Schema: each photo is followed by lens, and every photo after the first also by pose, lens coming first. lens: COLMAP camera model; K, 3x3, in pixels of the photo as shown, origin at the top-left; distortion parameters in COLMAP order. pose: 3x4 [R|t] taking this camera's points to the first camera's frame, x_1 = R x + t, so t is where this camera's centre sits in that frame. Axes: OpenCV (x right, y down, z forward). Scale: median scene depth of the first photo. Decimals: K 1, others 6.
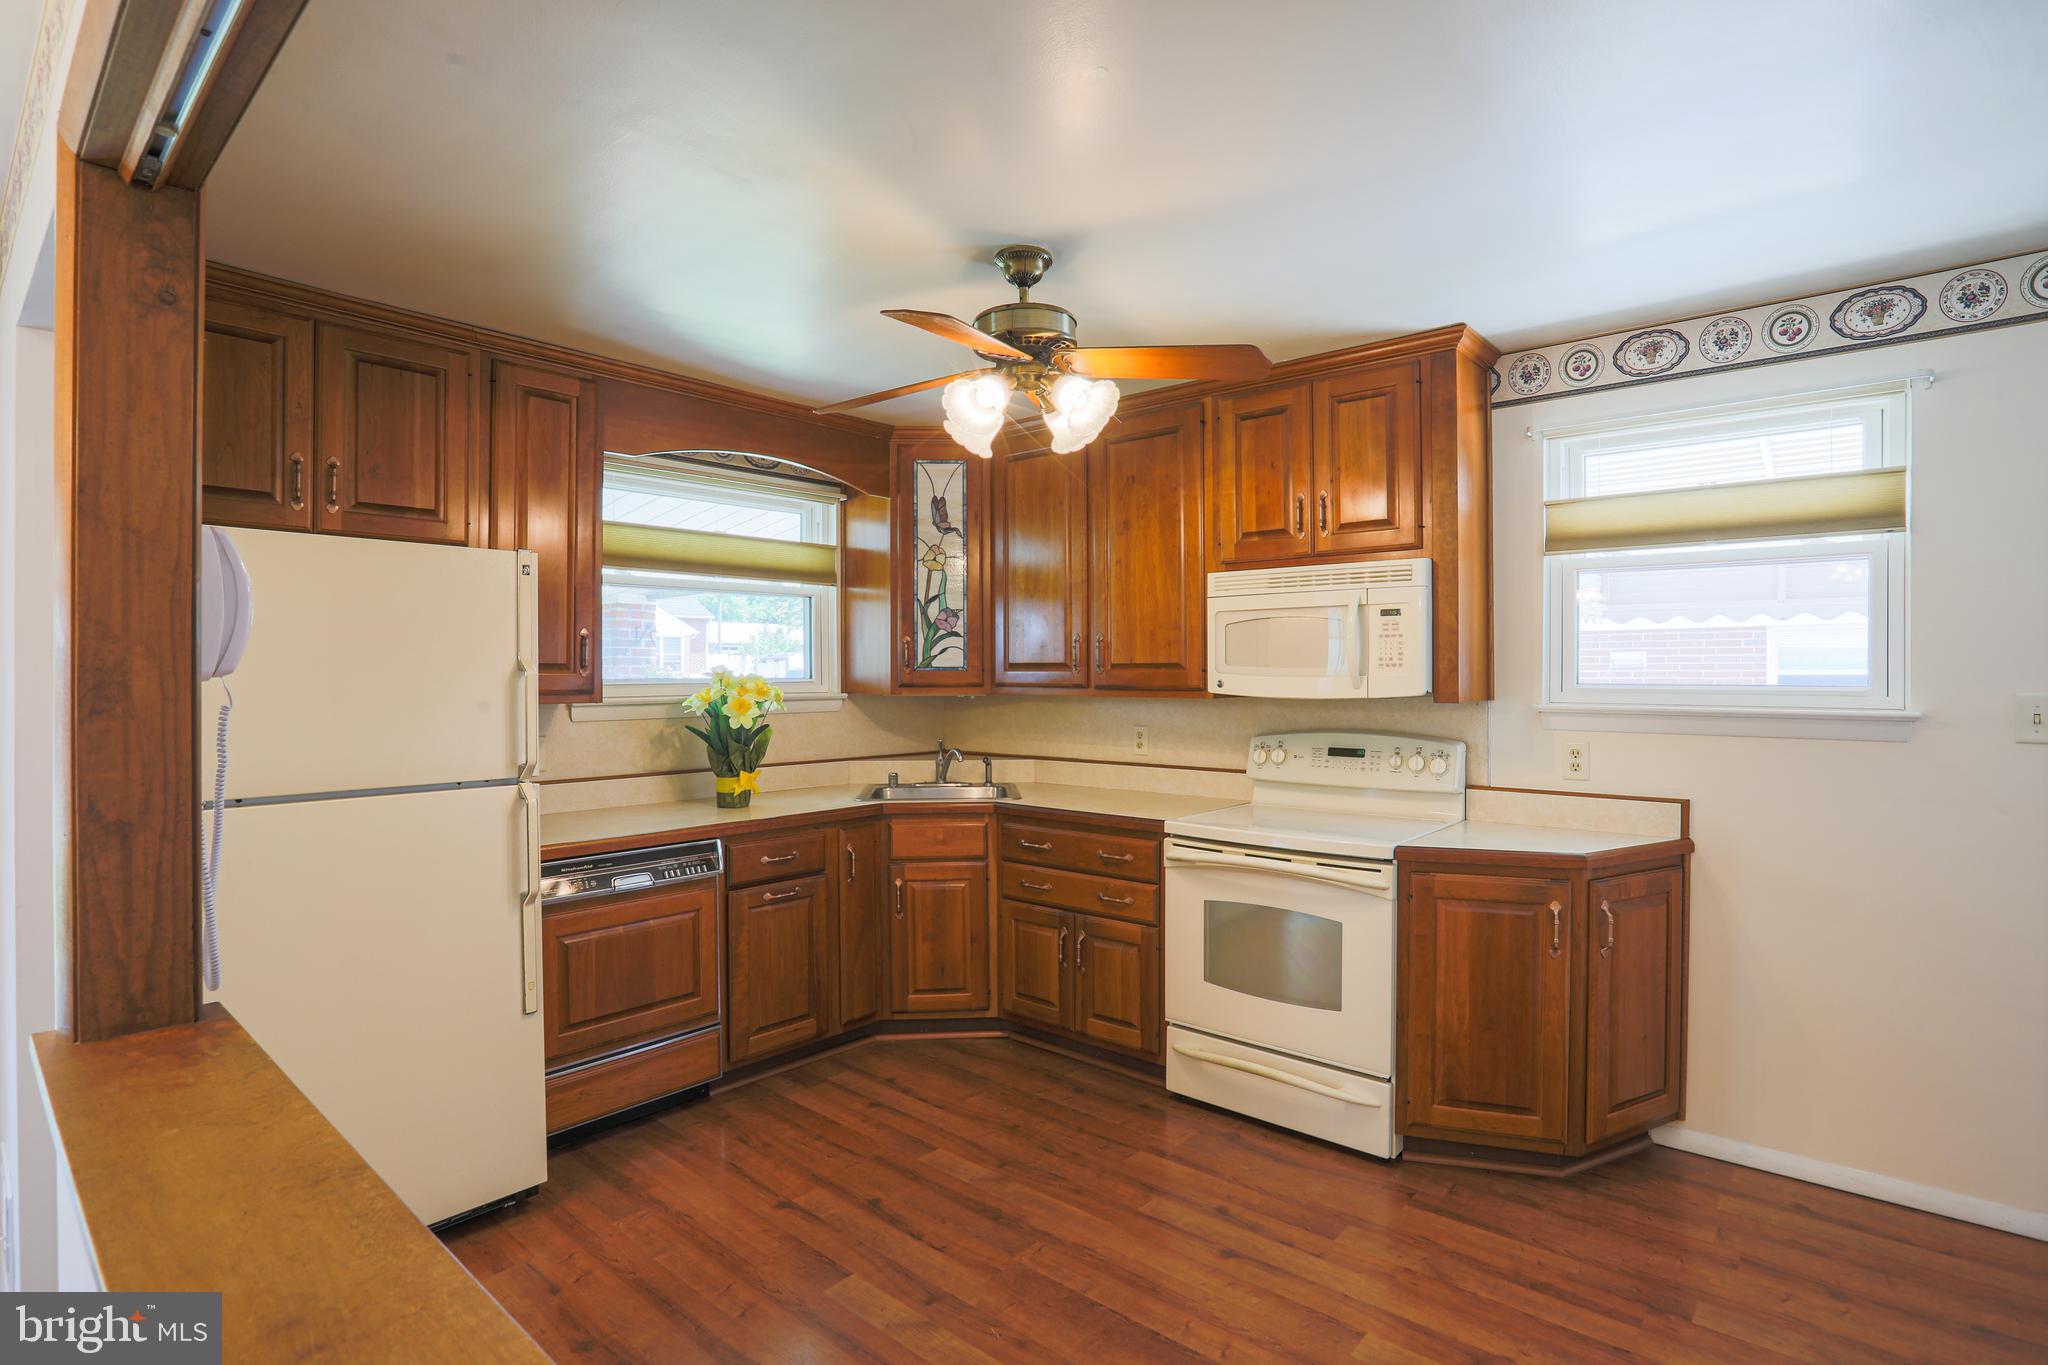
lens RADIAL K [[1014.5, 0, 1033.3], [0, 1014.5, 678.3], [0, 0, 1]] dist [-0.058222, 0.036081]
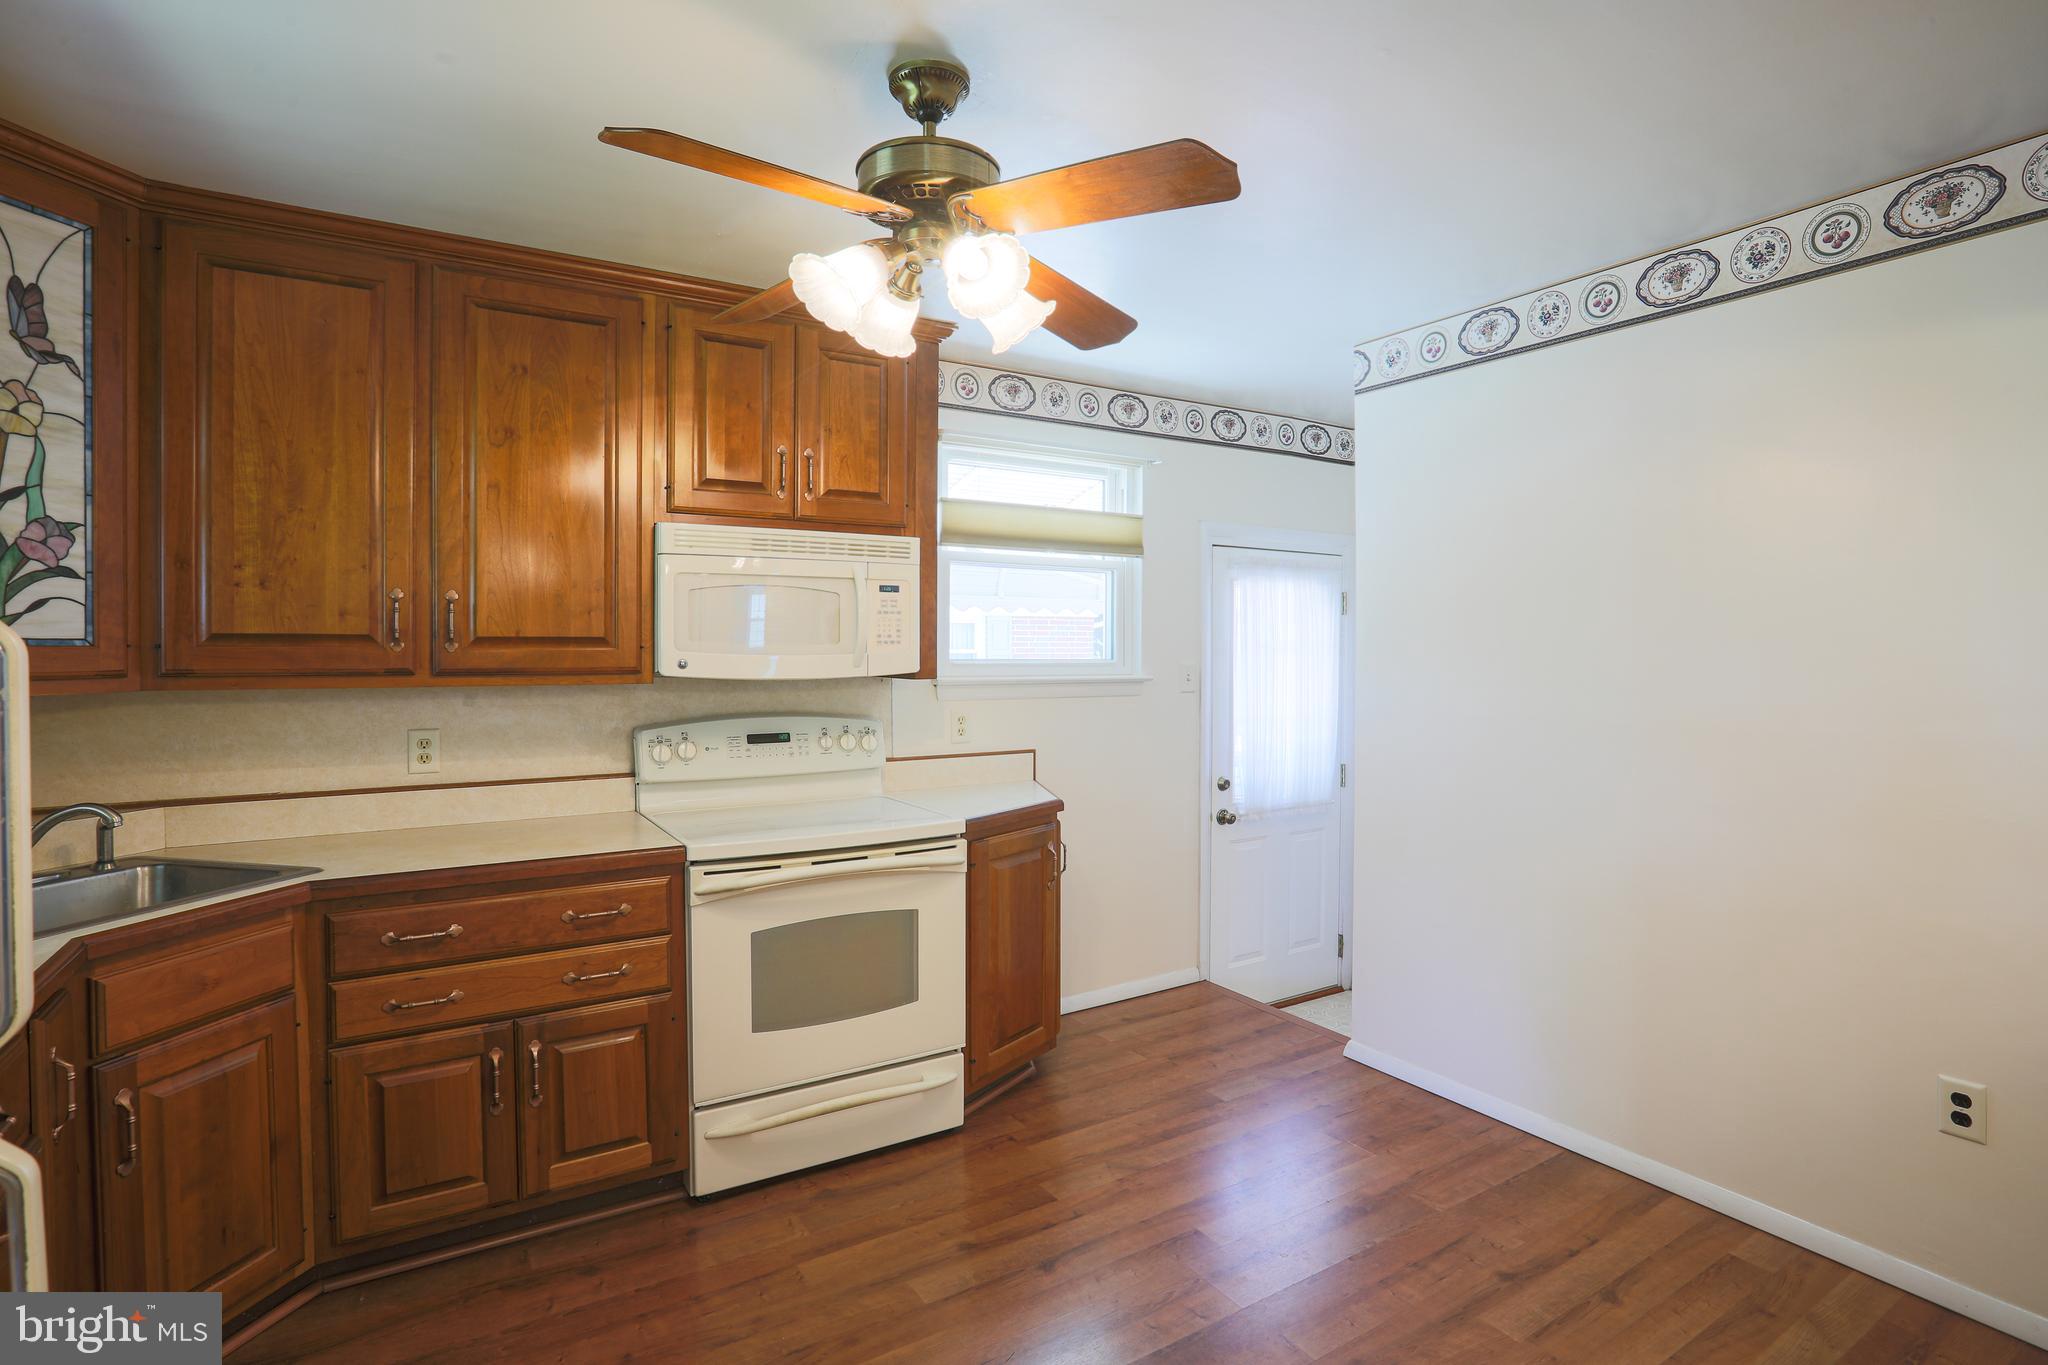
lens RADIAL K [[1003.6, 0, 1068.4], [0, 1003.6, 656.5], [0, 0, 1]] dist [-0.054430, 0.022938]
pose [[0.287972, -0.006302, 0.957618, -0.479062], [0.005217, 0.999974, 0.005012, -0.003046], [-0.957625, 0.003552, 0.287997, 0.492373]]
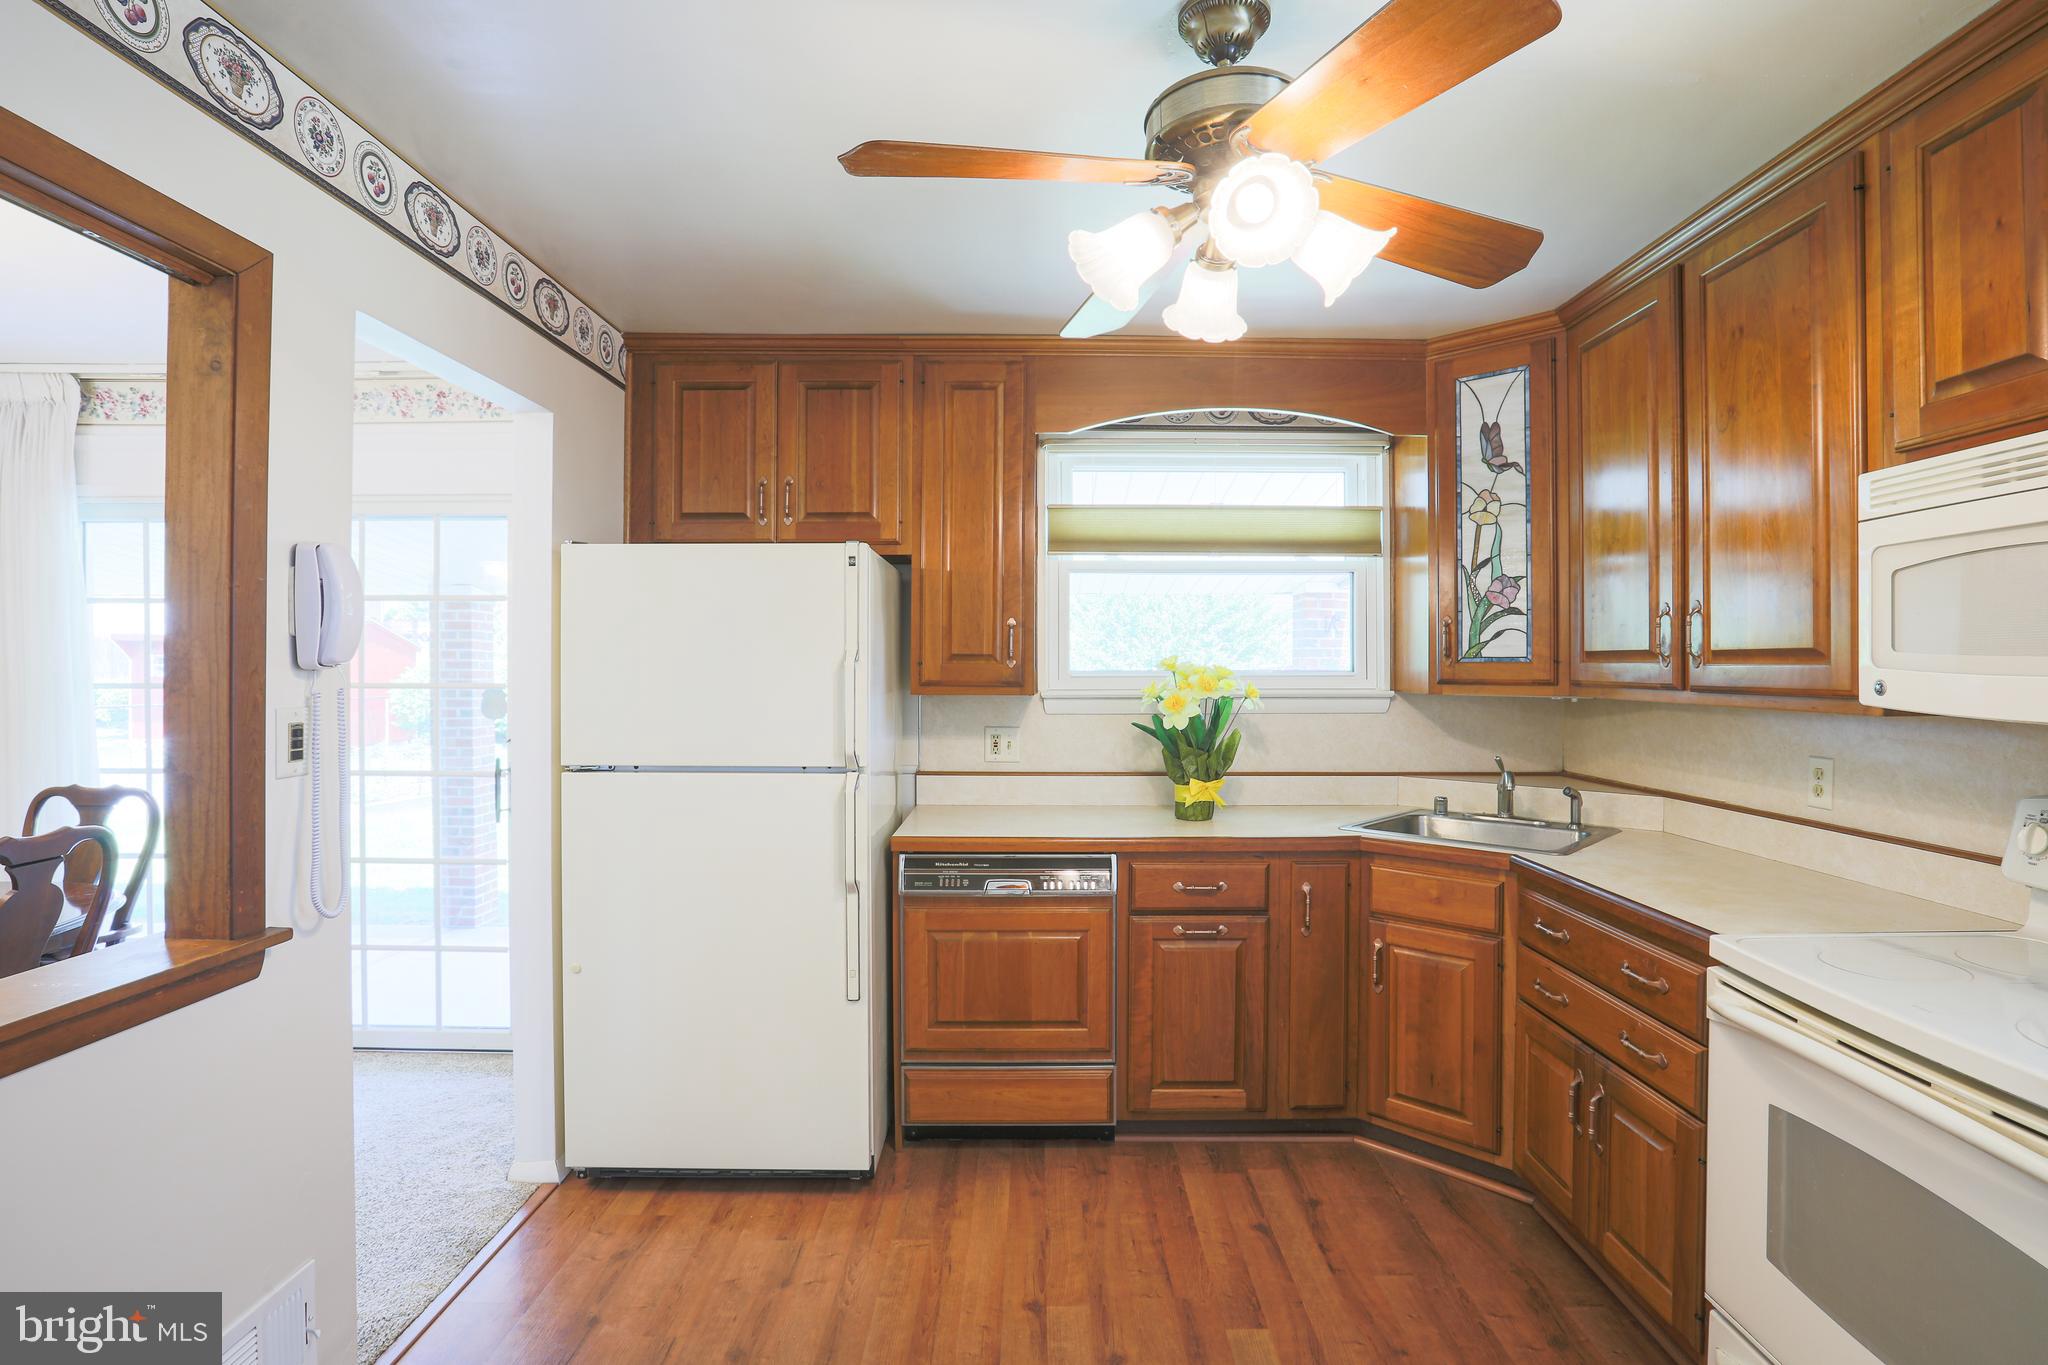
lens RADIAL K [[987.4, 0, 1037.5], [0, 987.4, 671.5], [0, 0, 1]] dist [-0.061663, 0.021459]
pose [[0.655104, 0.007530, -0.755501, 0.272021], [-0.007113, 0.999967, 0.003799, -0.001710], [0.755505, 0.002885, 0.655136, 0.368307]]
